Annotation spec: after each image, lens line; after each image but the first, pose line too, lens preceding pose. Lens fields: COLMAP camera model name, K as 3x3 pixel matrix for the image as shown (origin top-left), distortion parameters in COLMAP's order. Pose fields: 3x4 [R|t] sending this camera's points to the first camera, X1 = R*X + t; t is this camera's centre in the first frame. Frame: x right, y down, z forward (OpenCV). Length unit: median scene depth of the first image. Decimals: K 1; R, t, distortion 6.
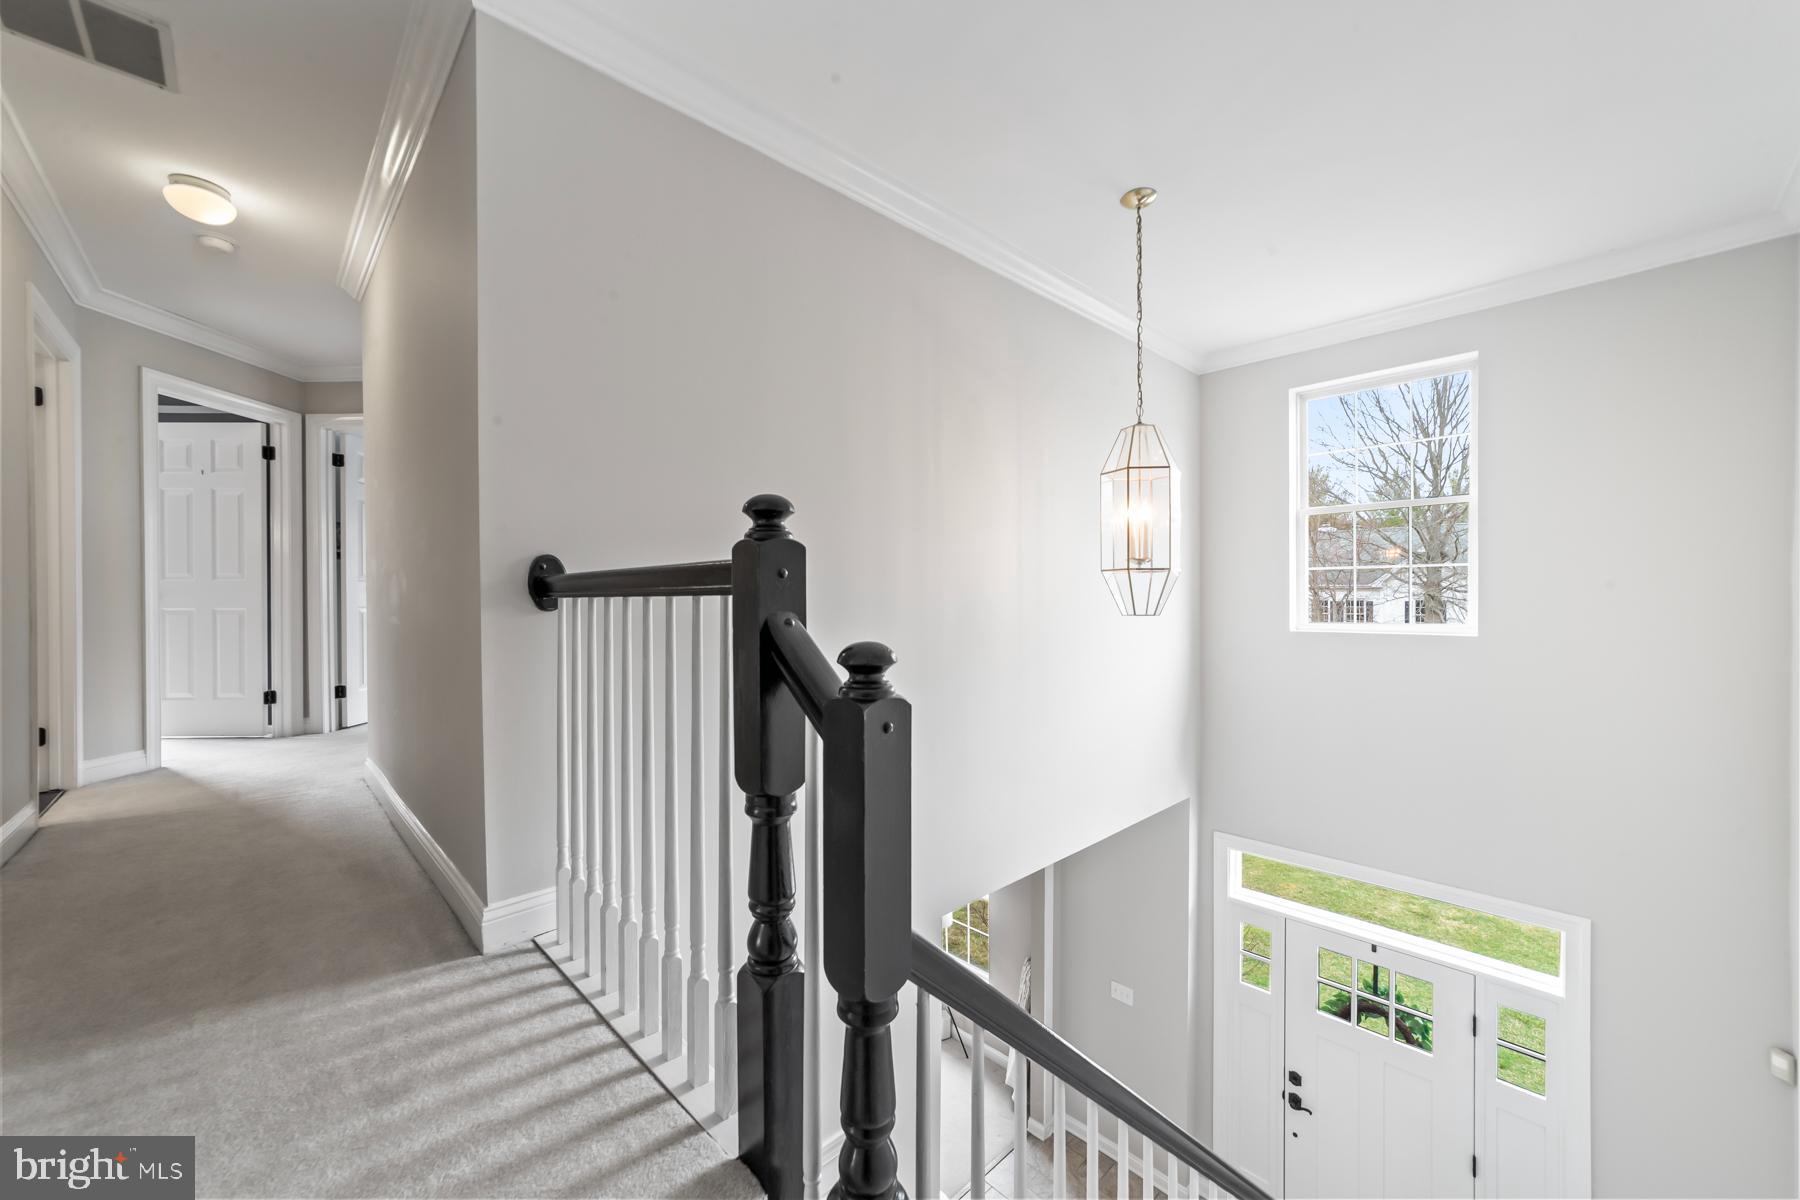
lens RADIAL K [[697.6, 0, 905.1], [0, 697.6, 599.0], [0, 0, 1]] dist [-0.014963, 0.006456]
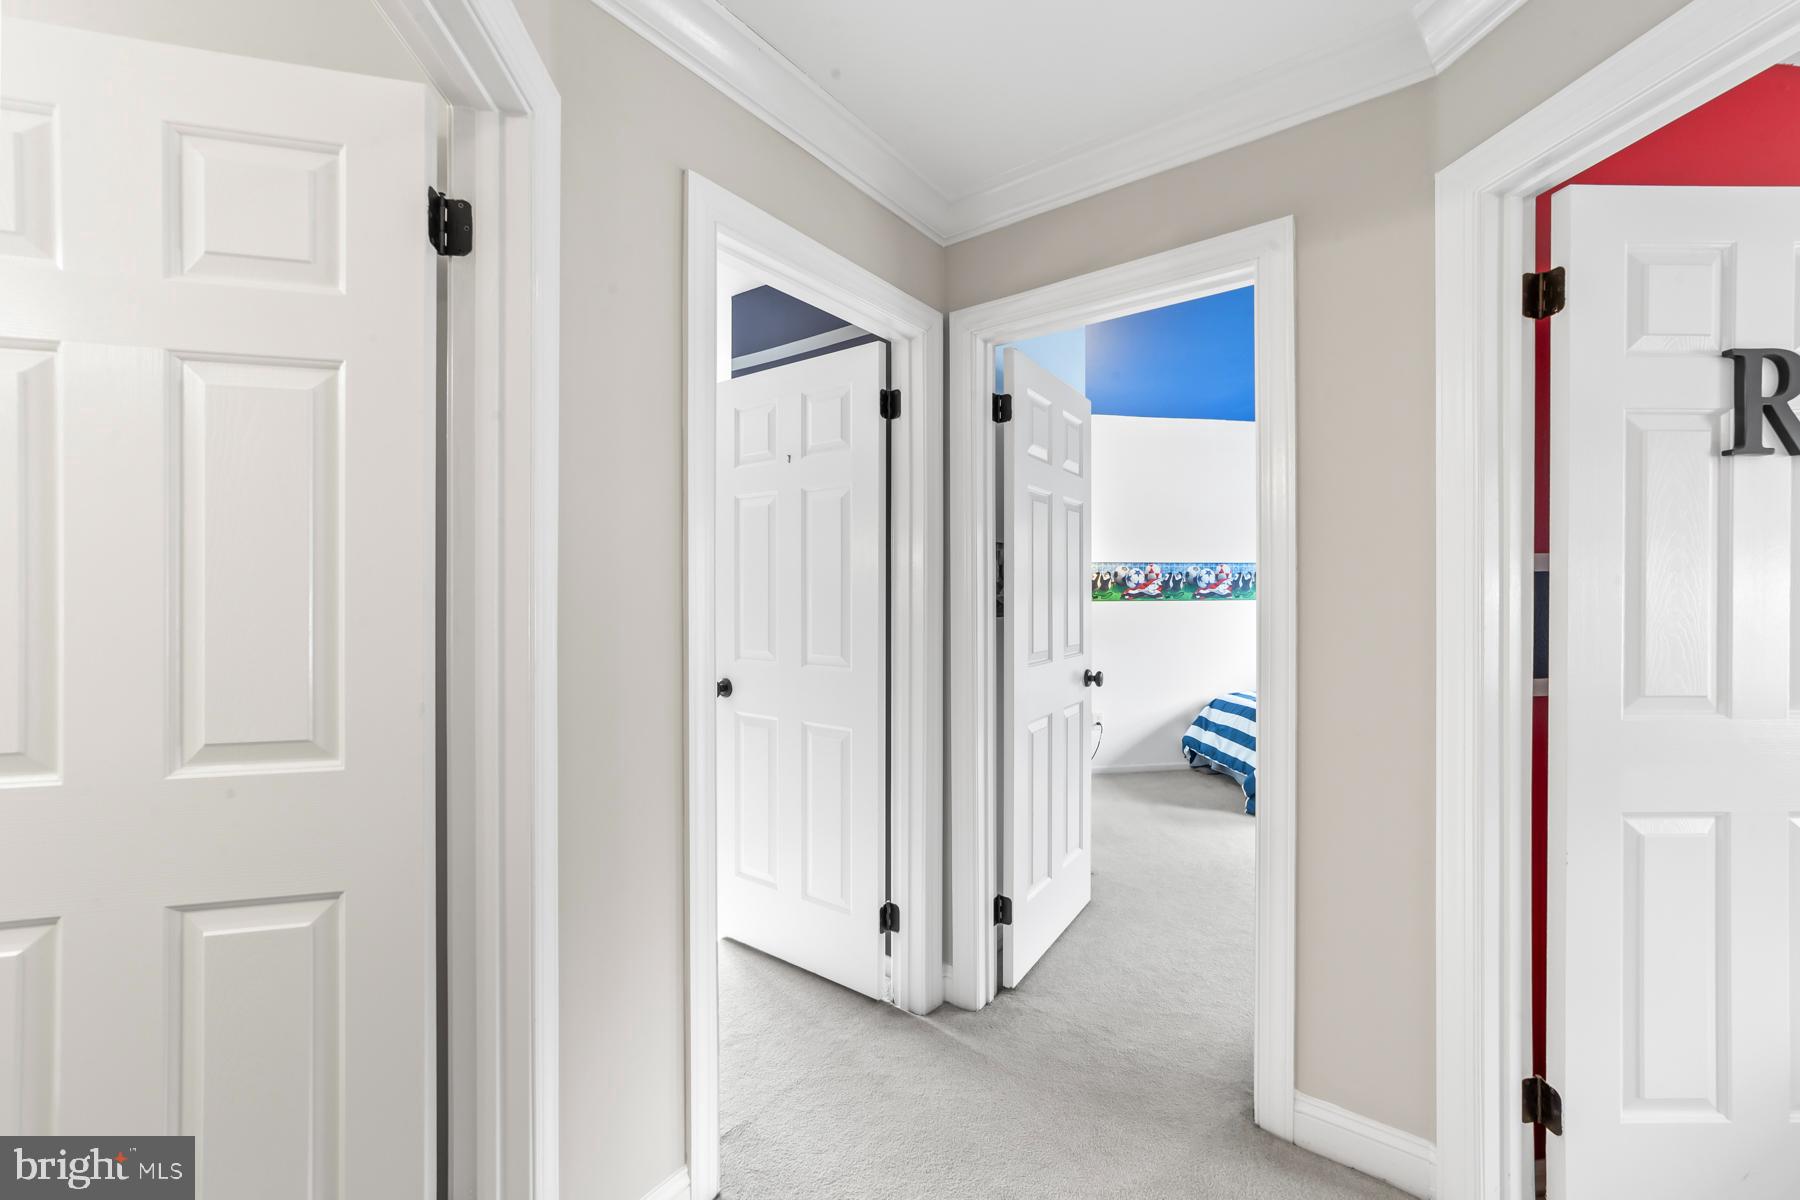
lens RADIAL K [[697.6, 0, 899.2], [0, 697.6, 595.9], [0, 0, 1]] dist [-0.014963, 0.006456]
pose [[0.812428, 0.006266, -0.583028, -0.633482], [-0.007067, 0.999975, 0.000898, -0.079274], [0.583019, 0.003391, 0.812452, 0.613610]]
